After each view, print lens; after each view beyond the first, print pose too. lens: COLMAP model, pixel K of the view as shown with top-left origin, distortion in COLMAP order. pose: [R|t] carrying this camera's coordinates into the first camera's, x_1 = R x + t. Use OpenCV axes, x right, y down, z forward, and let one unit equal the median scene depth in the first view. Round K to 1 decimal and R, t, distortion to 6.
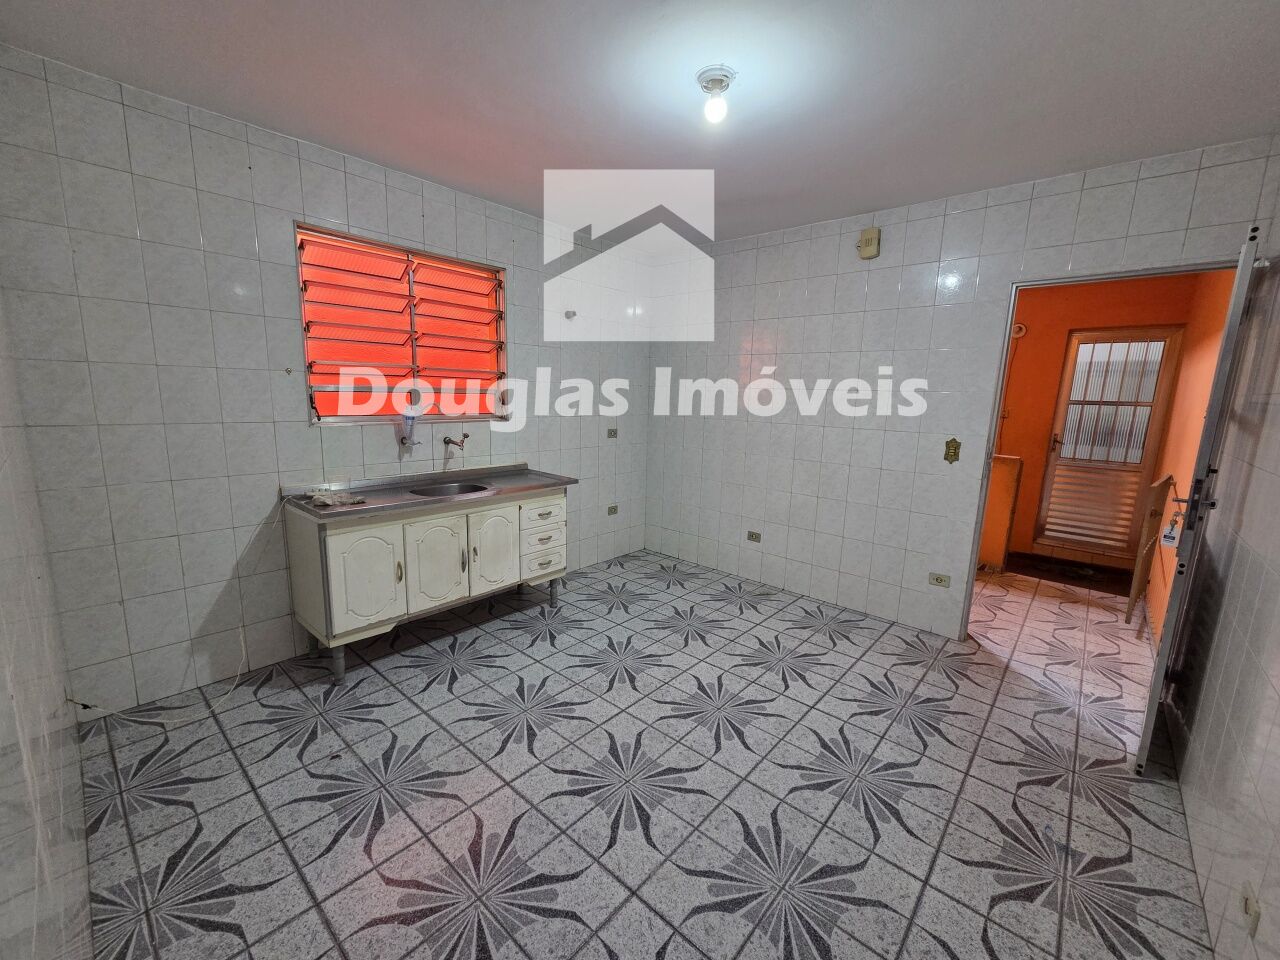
lens RADIAL K [[519.4, 0, 643.3], [0, 519.4, 480.9], [0, 0, 1]] dist [-0.002366, -0.000361]
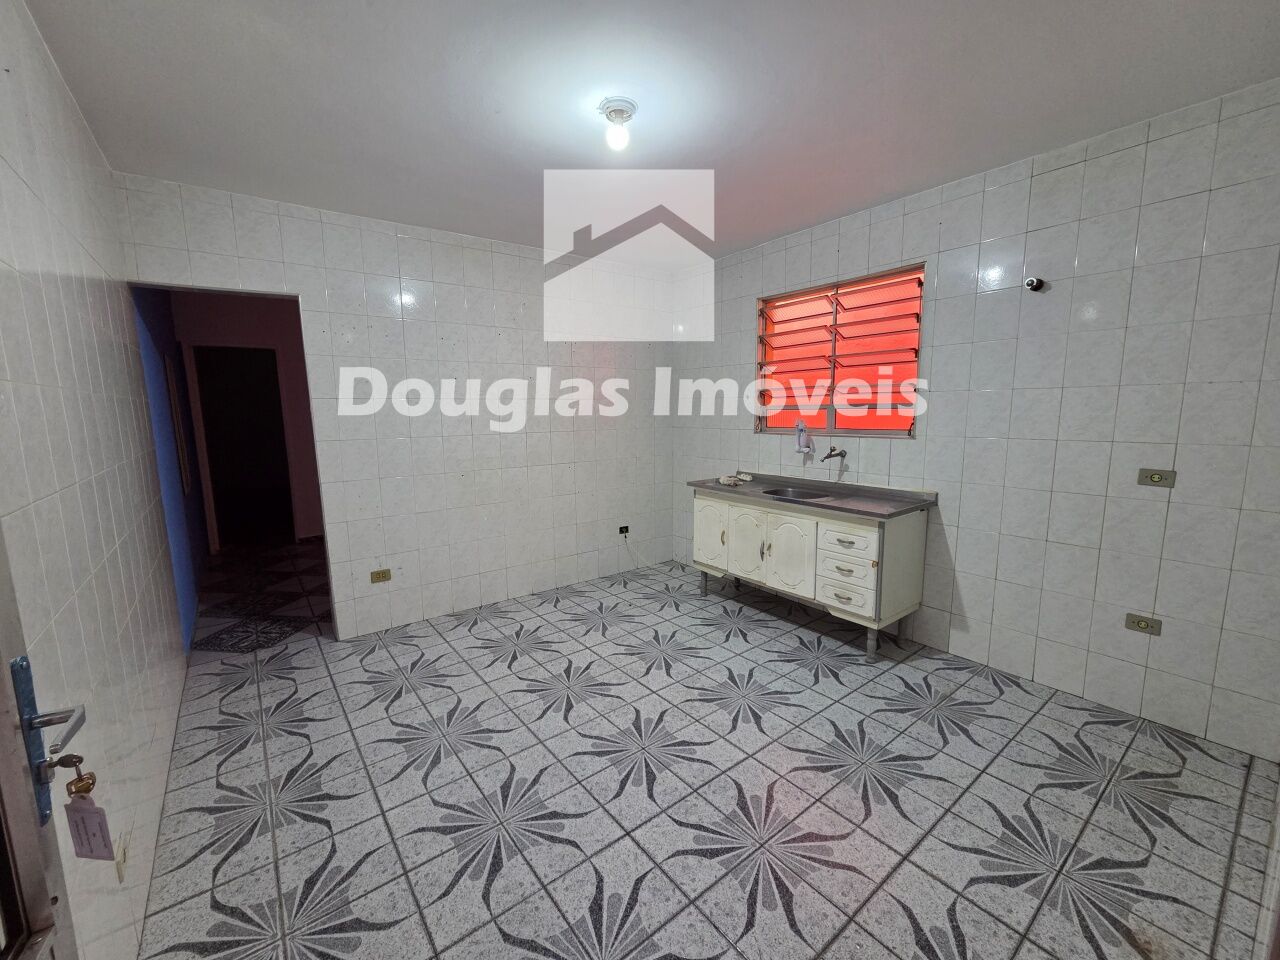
lens RADIAL K [[519.4, 0, 643.3], [0, 519.4, 480.9], [0, 0, 1]] dist [-0.002366, -0.000361]
pose [[-0.182530, 0.113684, -0.976606, 0.859031], [-0.157959, 0.976999, 0.143253, -0.131028], [0.970429, 0.180411, -0.160375, 0.929537]]
